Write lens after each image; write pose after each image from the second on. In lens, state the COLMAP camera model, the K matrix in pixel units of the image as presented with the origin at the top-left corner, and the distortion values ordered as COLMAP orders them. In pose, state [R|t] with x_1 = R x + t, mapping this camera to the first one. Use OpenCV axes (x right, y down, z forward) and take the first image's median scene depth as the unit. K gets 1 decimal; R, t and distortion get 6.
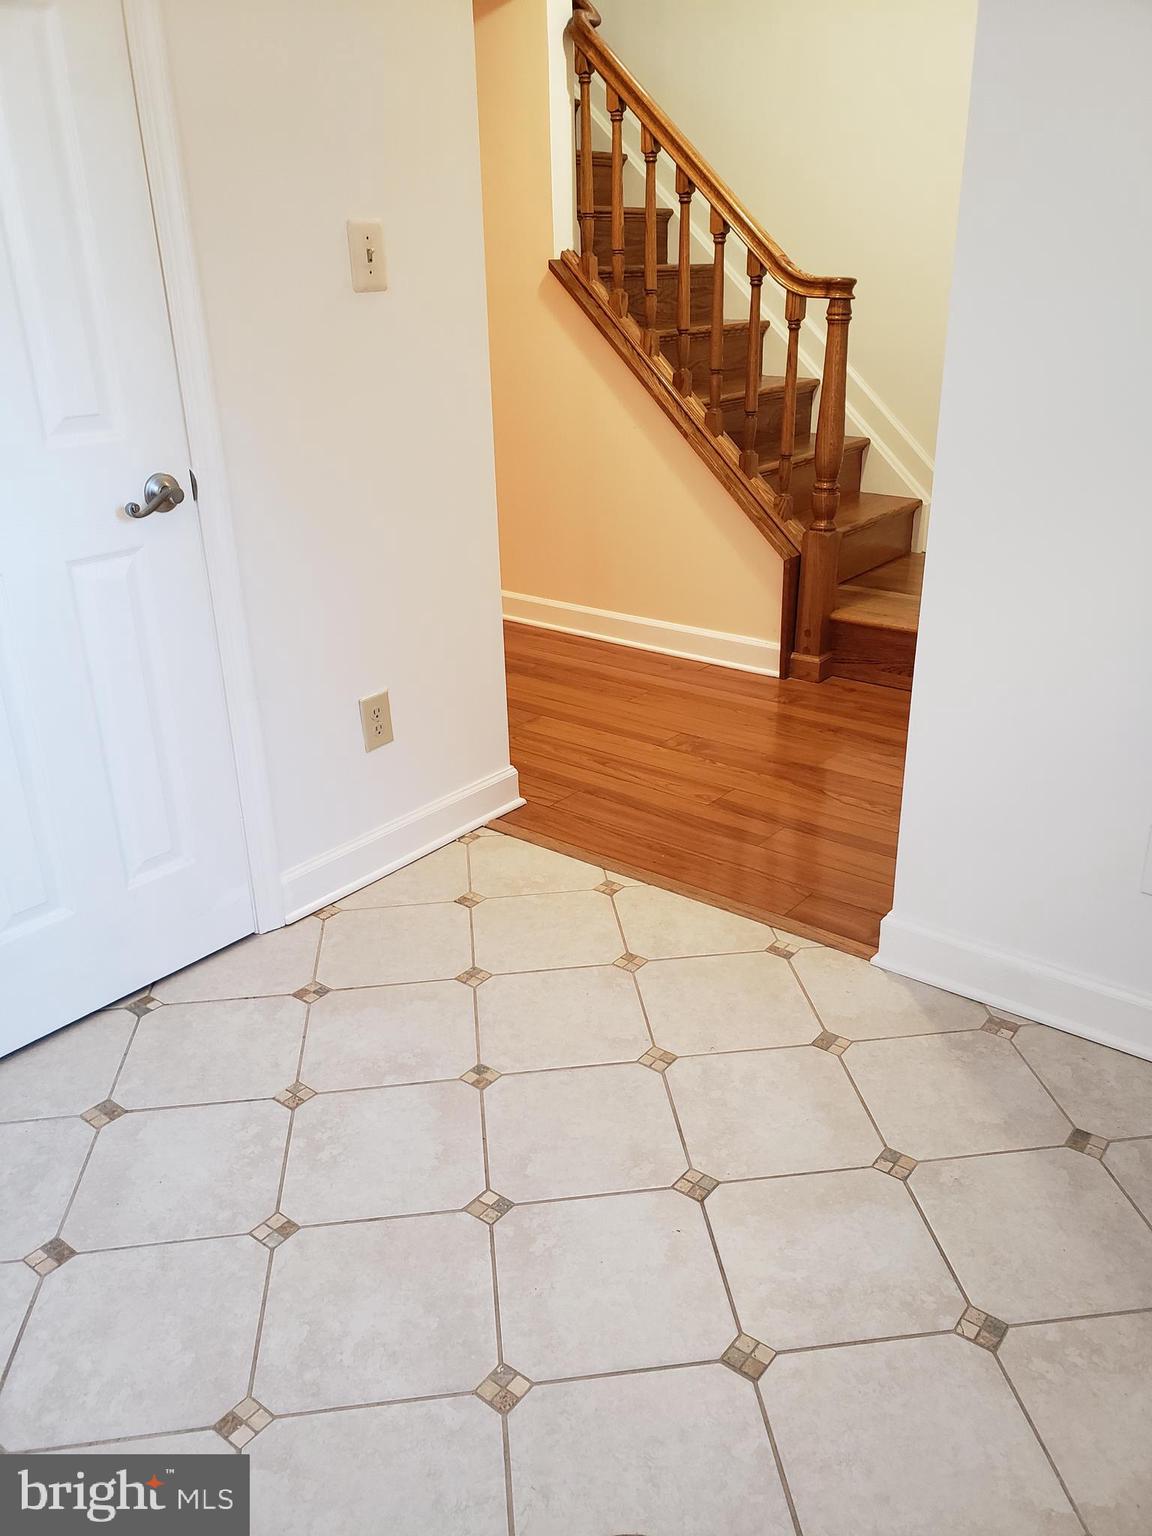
lens RADIAL K [[1181.1, 0, 573.9], [0, 1181.1, 771.1], [0, 0, 1]] dist [-0.008798, 0.009887]
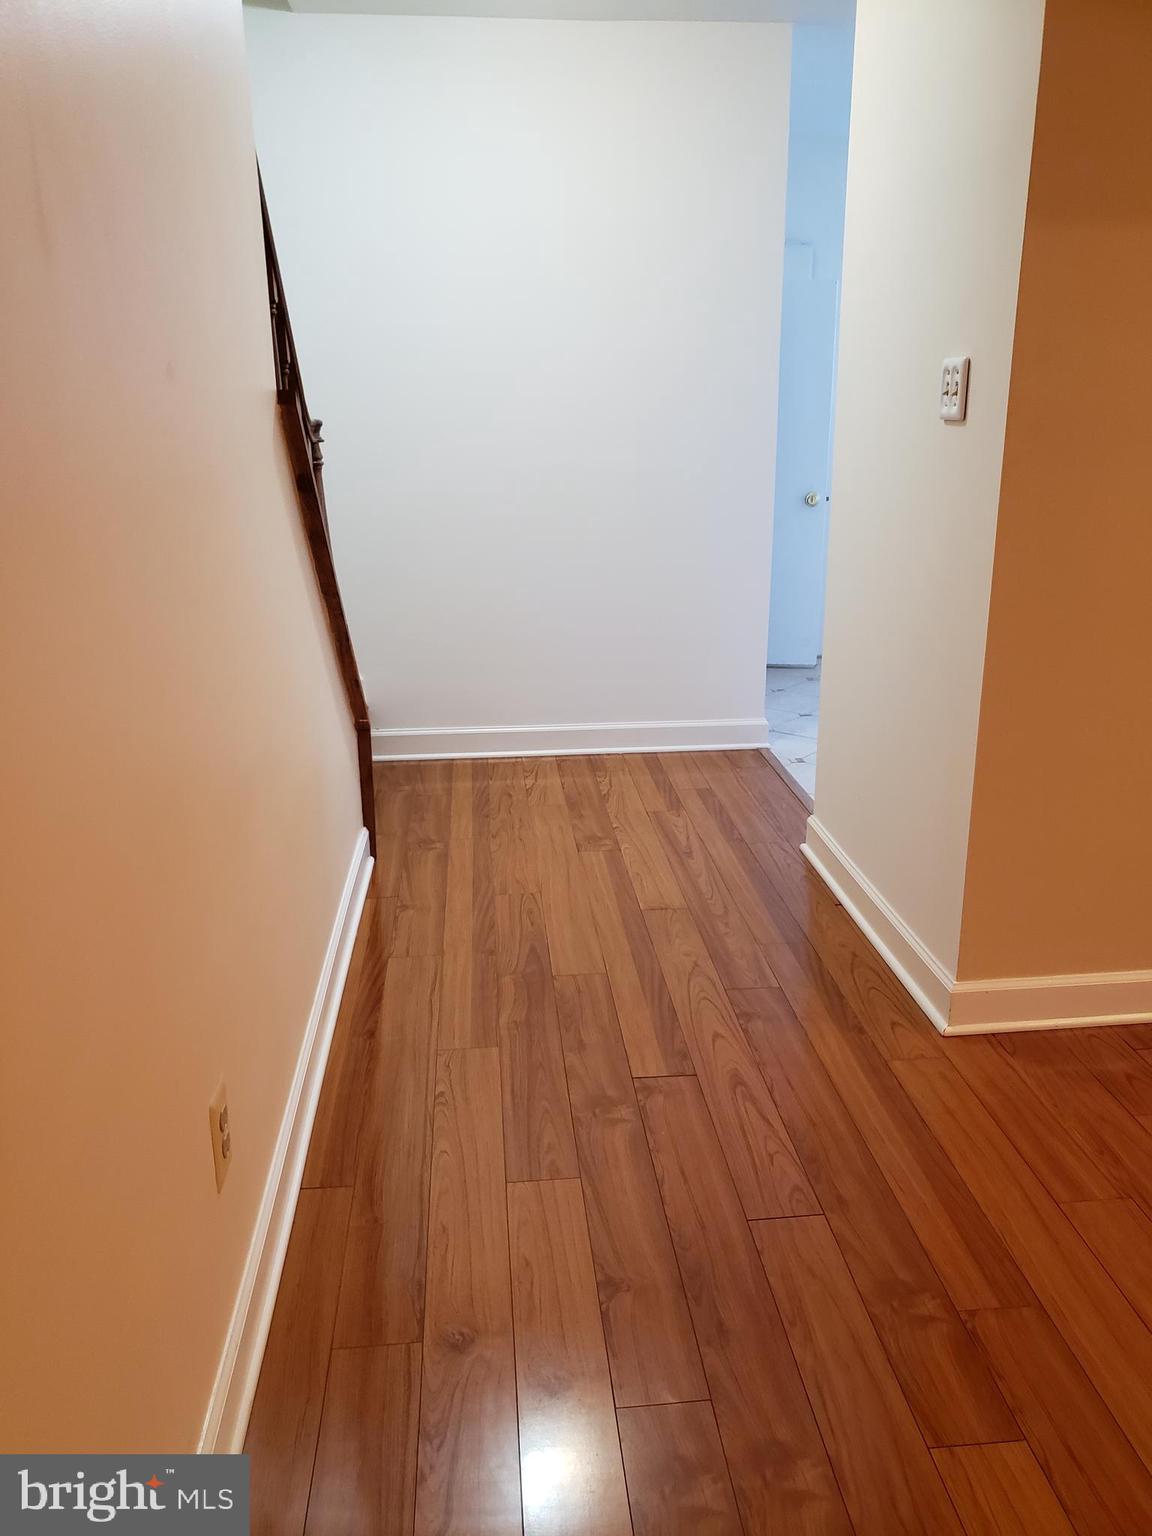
lens RADIAL K [[1181.1, 0, 574.6], [0, 1181.1, 765.5], [0, 0, 1]] dist [-0.008798, 0.009887]
pose [[-0.682870, -0.177036, 0.708765, -0.609501], [0.322063, 0.797868, 0.509589, -0.609699], [-0.655717, 0.576250, -0.487823, 1.478164]]
